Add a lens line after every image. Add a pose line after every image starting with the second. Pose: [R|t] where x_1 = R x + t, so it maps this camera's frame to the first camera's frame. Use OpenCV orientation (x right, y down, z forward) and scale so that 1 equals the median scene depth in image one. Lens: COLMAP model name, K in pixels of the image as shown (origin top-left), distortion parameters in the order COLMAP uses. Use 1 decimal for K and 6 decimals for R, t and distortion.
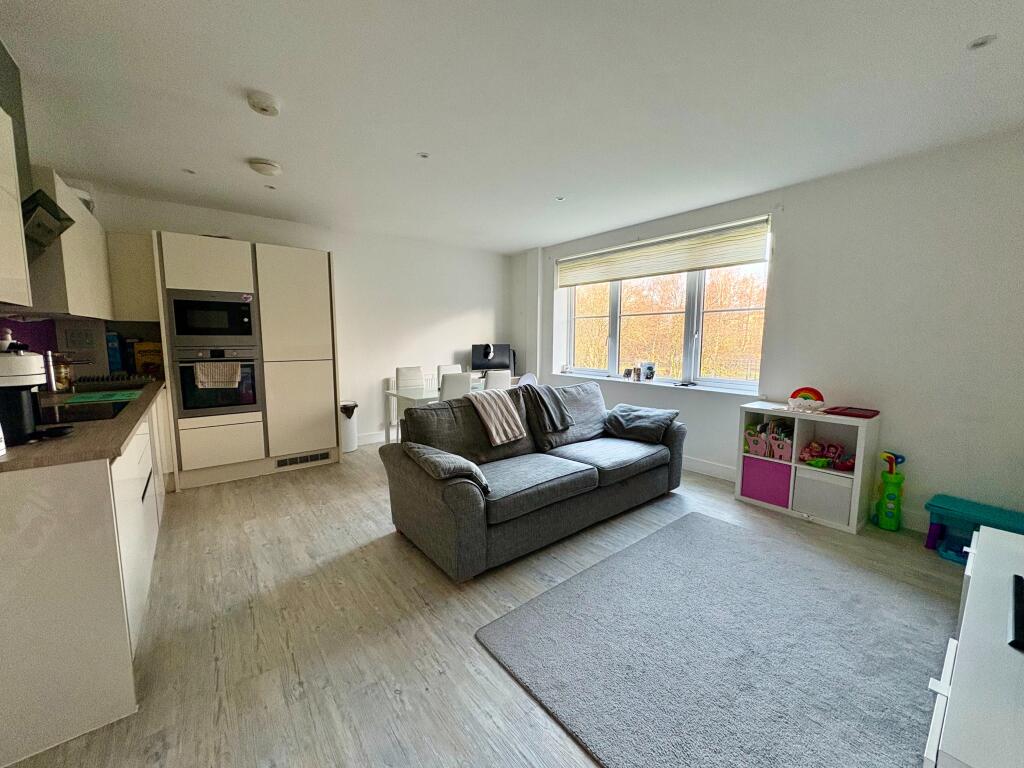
lens RADIAL K [[403.0, 0, 512.0], [0, 403.0, 384.0], [0, 0, 1]] dist [0.000535, -0.000019]
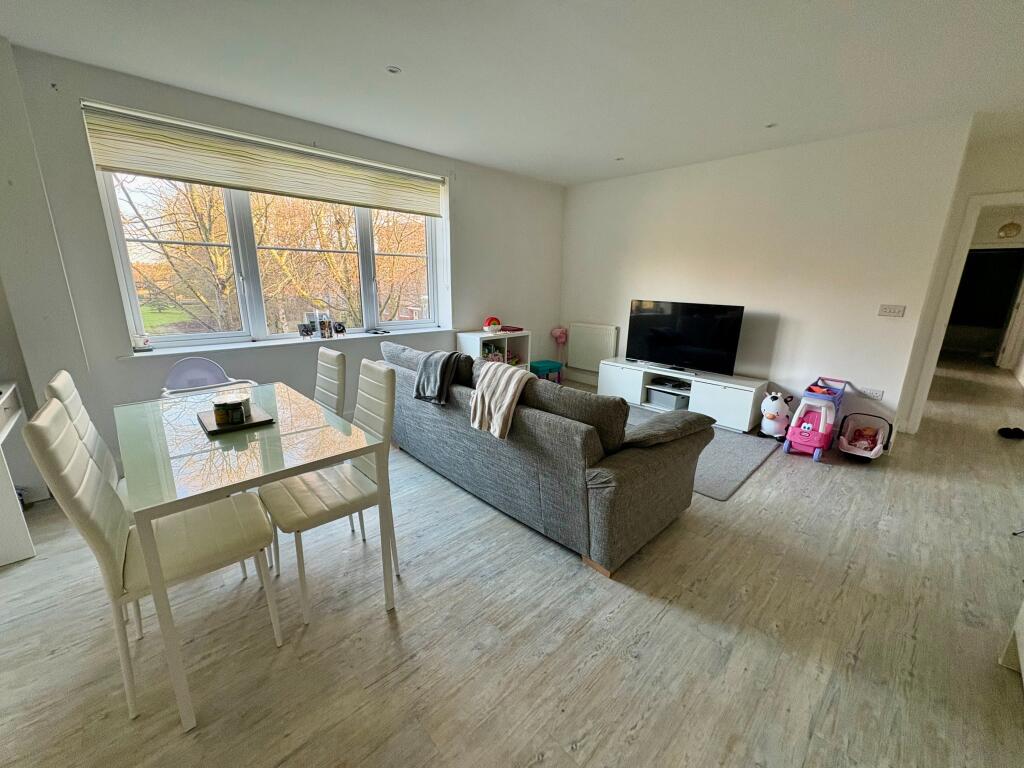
lens RADIAL K [[403.0, 0, 512.0], [0, 403.0, 384.0], [0, 0, 1]] dist [0.000535, -0.000019]
pose [[-0.094083, -0.258129, 0.961519, -0.894107], [0.098781, 0.958616, 0.267015, -0.168672], [-0.990652, 0.120102, -0.064691, 1.228070]]
